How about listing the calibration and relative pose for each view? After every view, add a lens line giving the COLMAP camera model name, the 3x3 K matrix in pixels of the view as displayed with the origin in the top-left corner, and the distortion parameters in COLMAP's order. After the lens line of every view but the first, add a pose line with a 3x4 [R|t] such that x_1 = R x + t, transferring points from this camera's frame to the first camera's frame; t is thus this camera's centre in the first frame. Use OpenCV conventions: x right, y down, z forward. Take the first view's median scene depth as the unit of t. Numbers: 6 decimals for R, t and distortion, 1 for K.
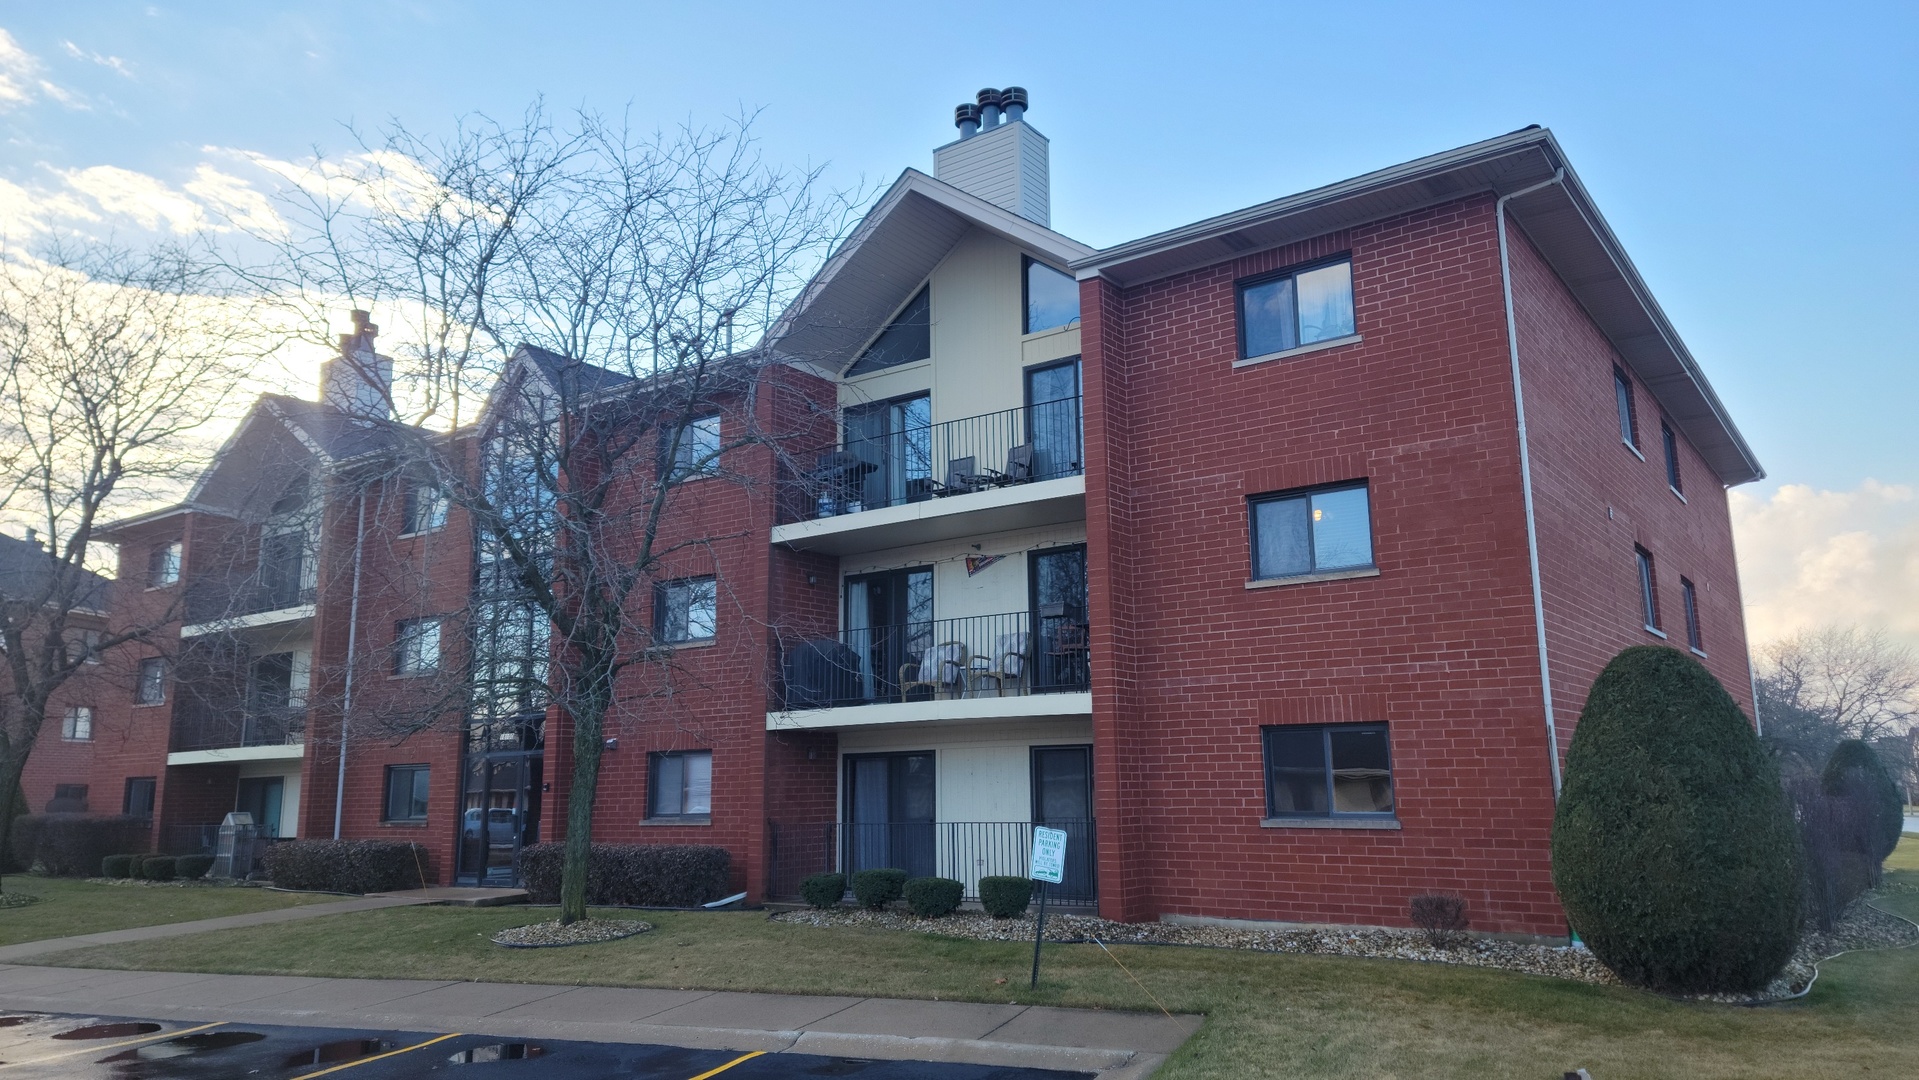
lens RADIAL K [[1301.5, 0, 956.0], [0, 1301.5, 520.4], [0, 0, 1]] dist [0.048582, -0.028898]
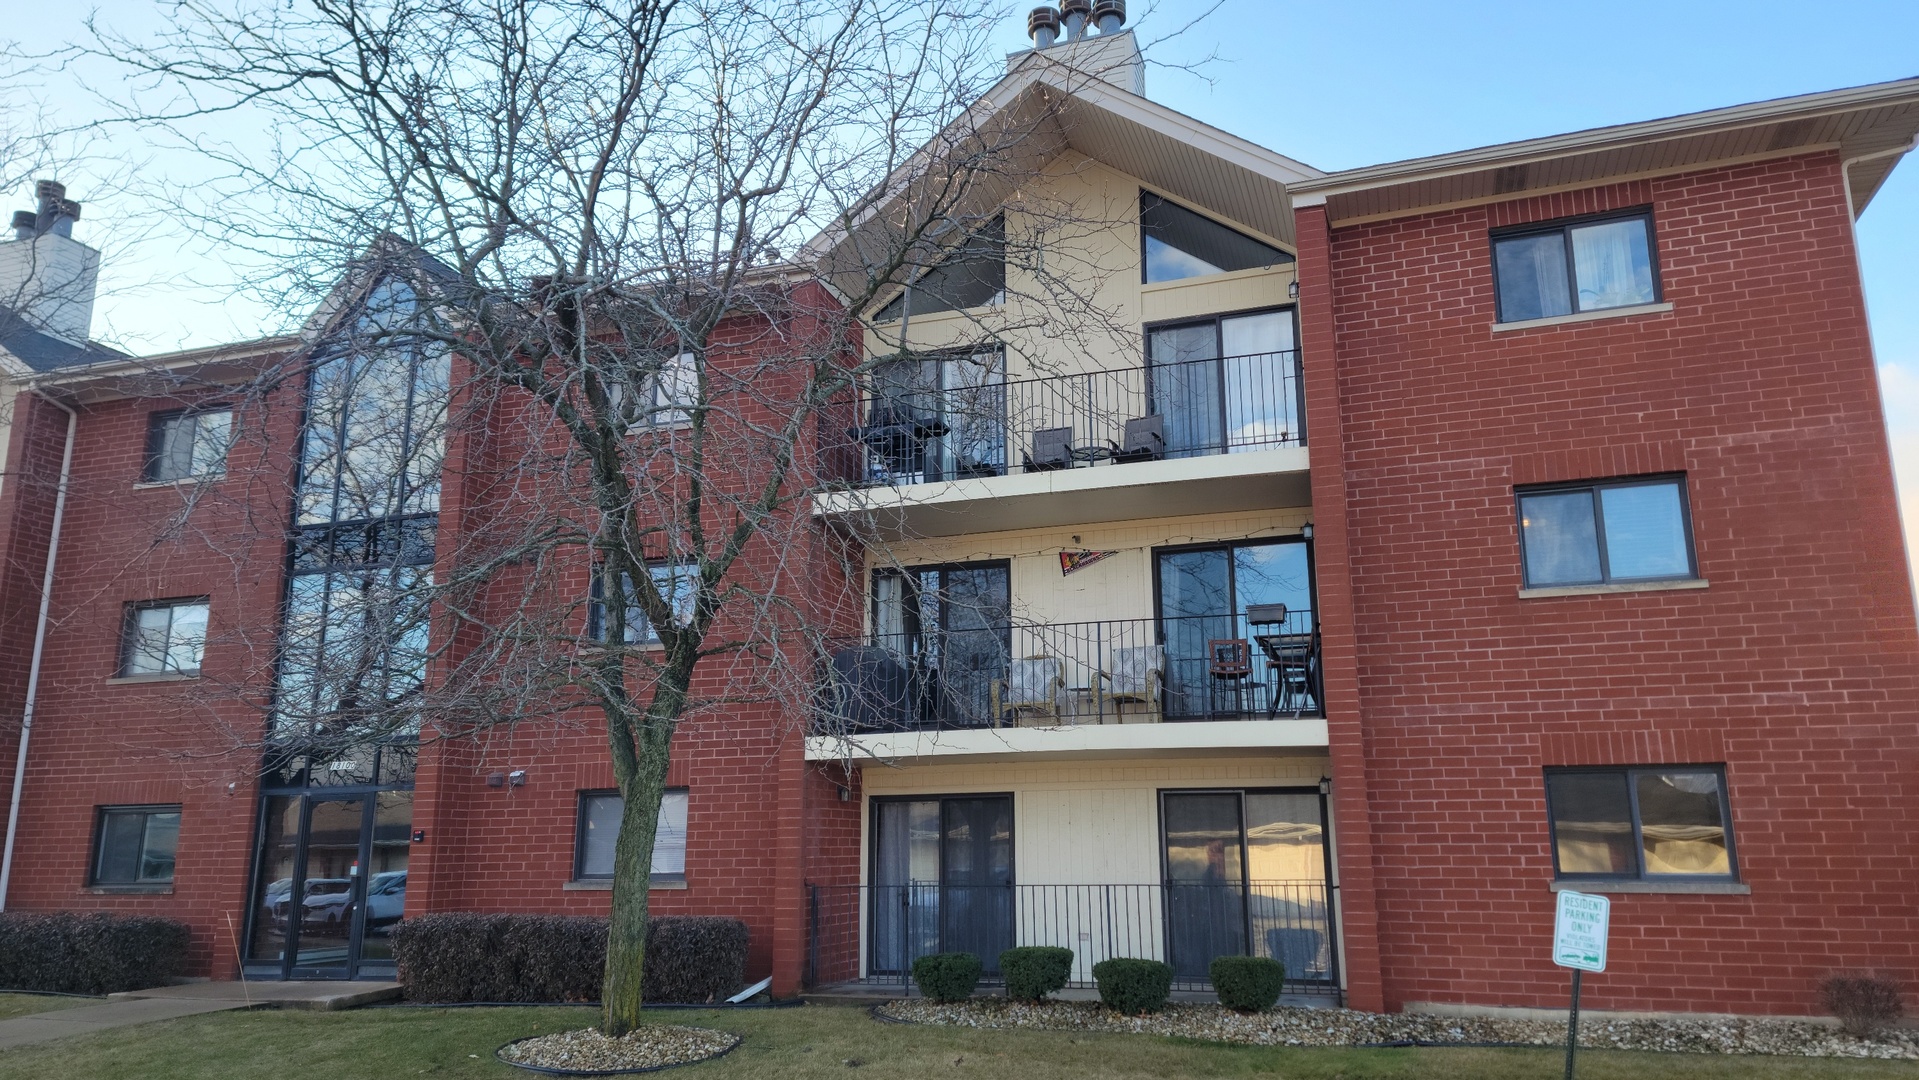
lens RADIAL K [[1301.5, 0, 952.8], [0, 1301.5, 554.2], [0, 0, 1]] dist [0.048582, -0.028898]
pose [[0.954329, 0.073911, 0.289472, -0.341157], [-0.066916, 0.997179, -0.034002, 0.073826], [-0.291168, 0.013079, 0.956582, 0.306304]]
